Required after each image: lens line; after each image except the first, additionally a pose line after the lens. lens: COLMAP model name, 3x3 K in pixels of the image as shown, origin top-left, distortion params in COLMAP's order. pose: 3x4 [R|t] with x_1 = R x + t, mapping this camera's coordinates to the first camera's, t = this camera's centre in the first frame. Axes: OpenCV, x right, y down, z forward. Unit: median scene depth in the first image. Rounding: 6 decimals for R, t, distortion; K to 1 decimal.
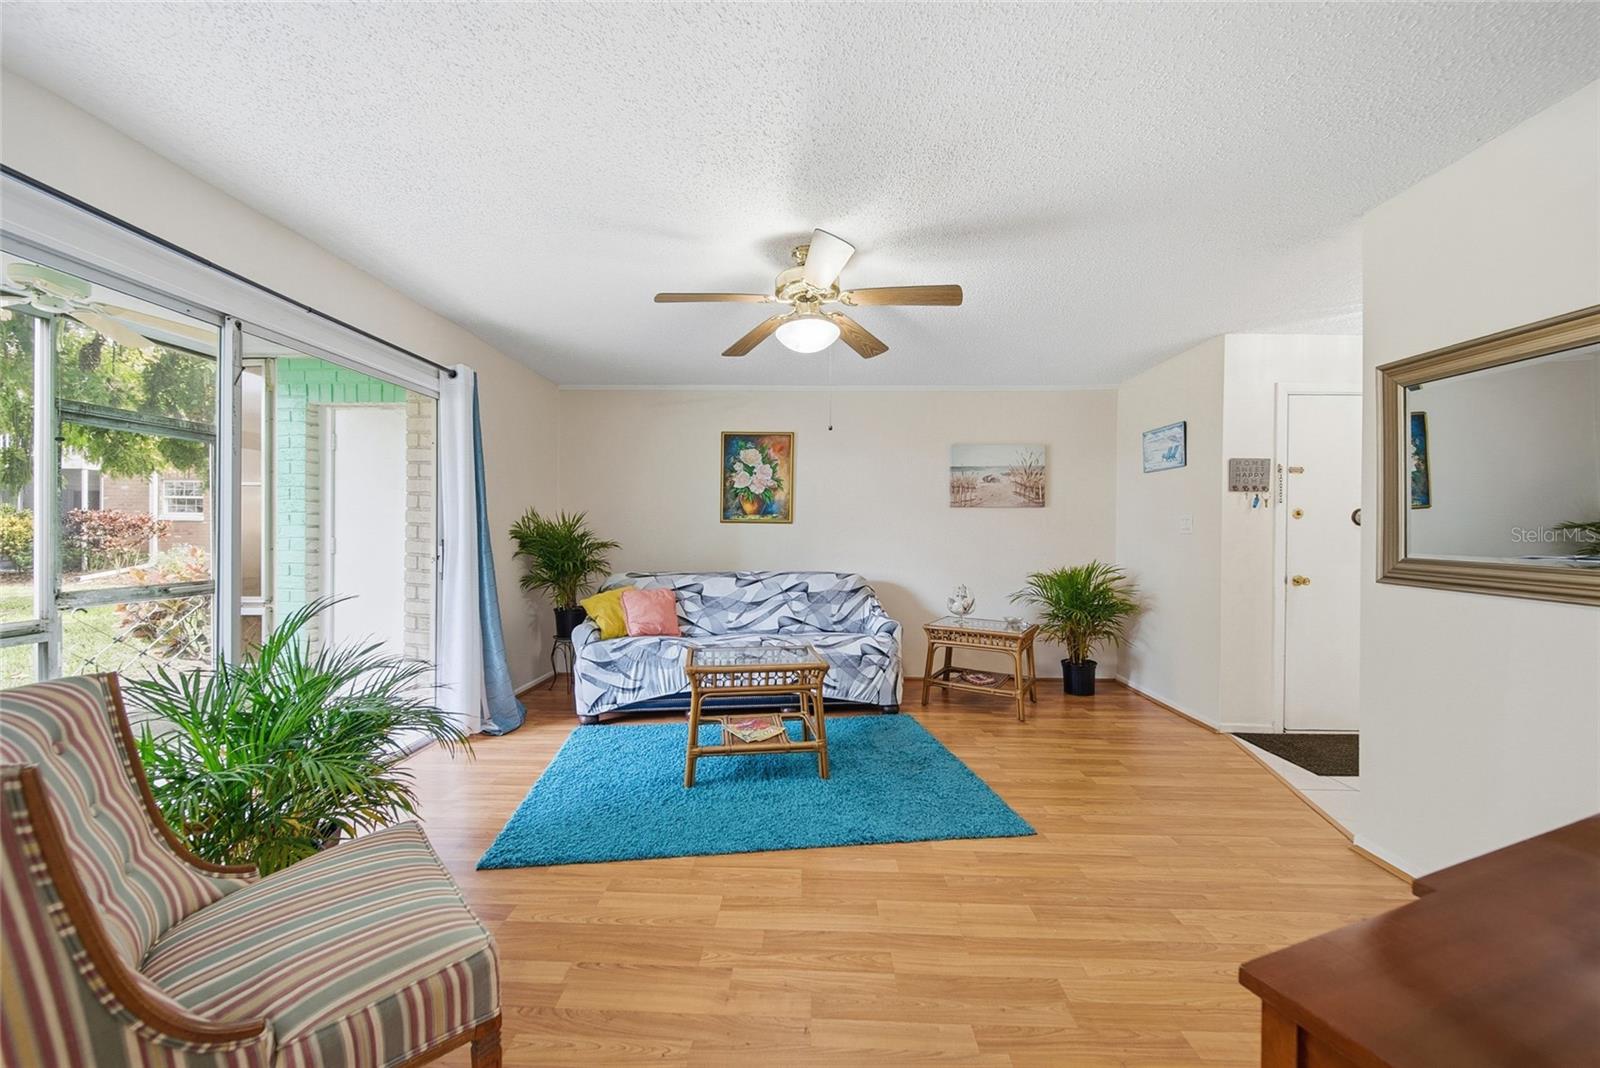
lens RADIAL K [[601.8, 0, 792.4], [0, 601.8, 525.1], [0, 0, 1]] dist [0.000491, 0.000108]
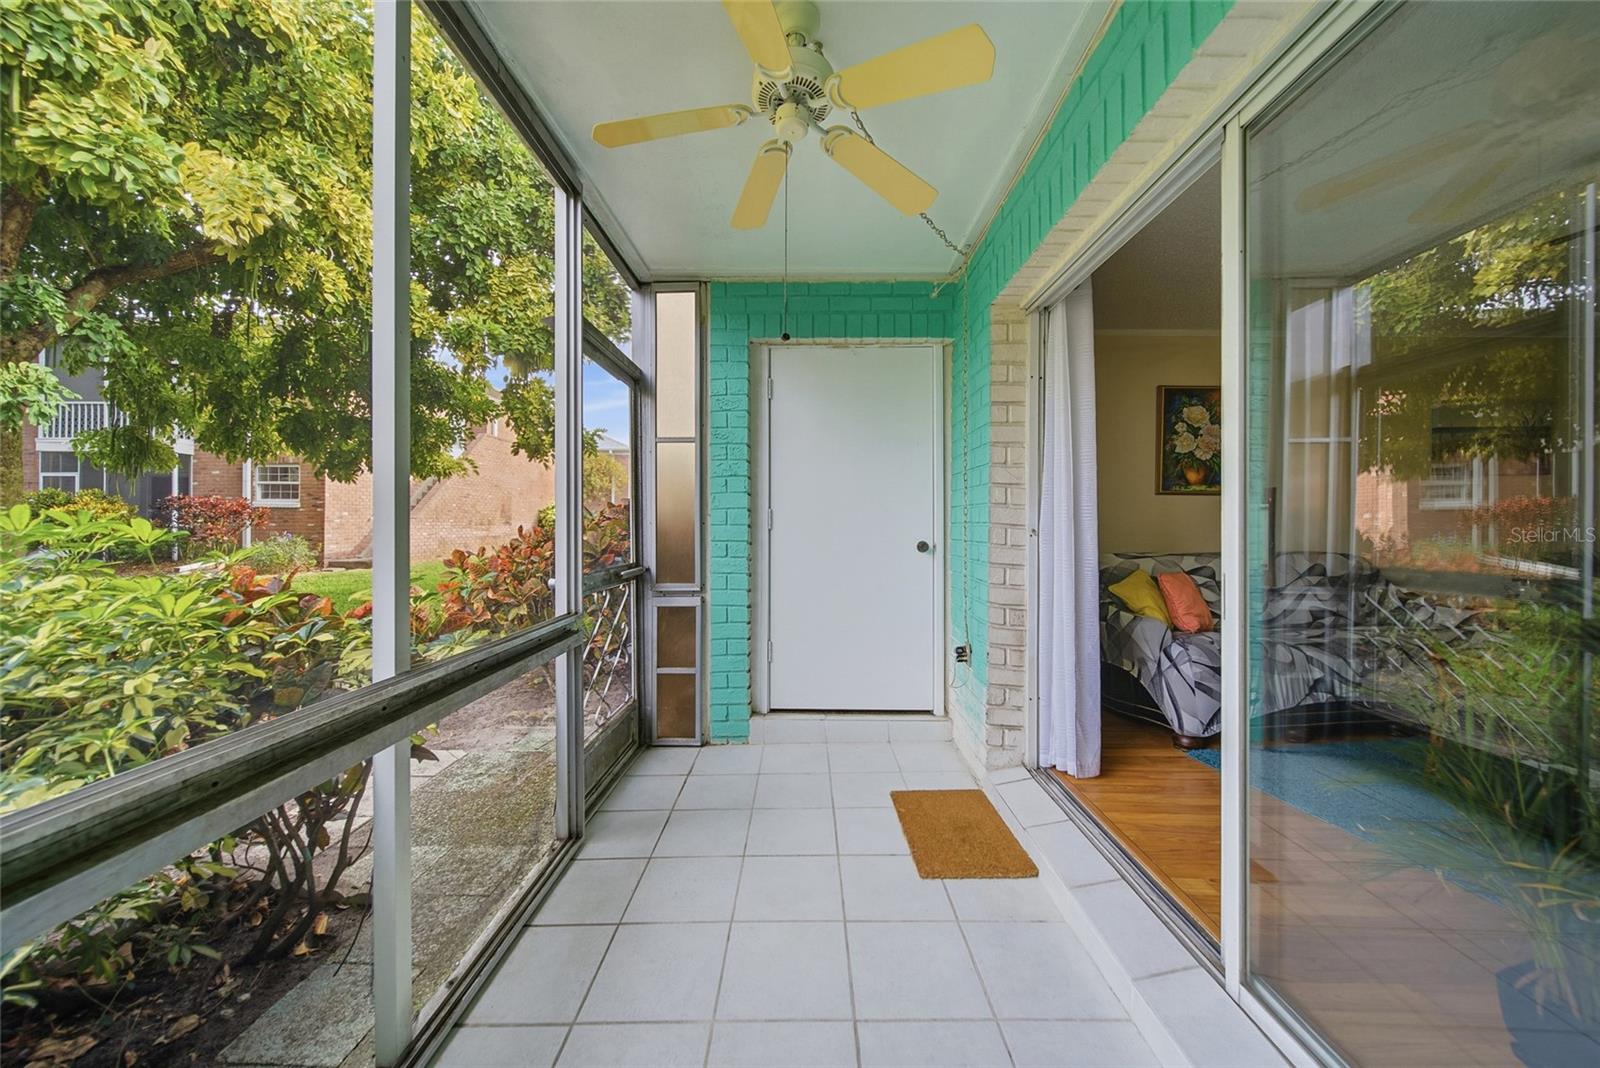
lens RADIAL K [[601.8, 0, 792.4], [0, 601.8, 525.1], [0, 0, 1]] dist [0.000491, 0.000108]
pose [[0.999971, -0.002535, 0.007133, -0.777365], [0.002440, 0.999909, 0.013245, 0.031841], [-0.007166, -0.013228, 0.999887, 0.205920]]
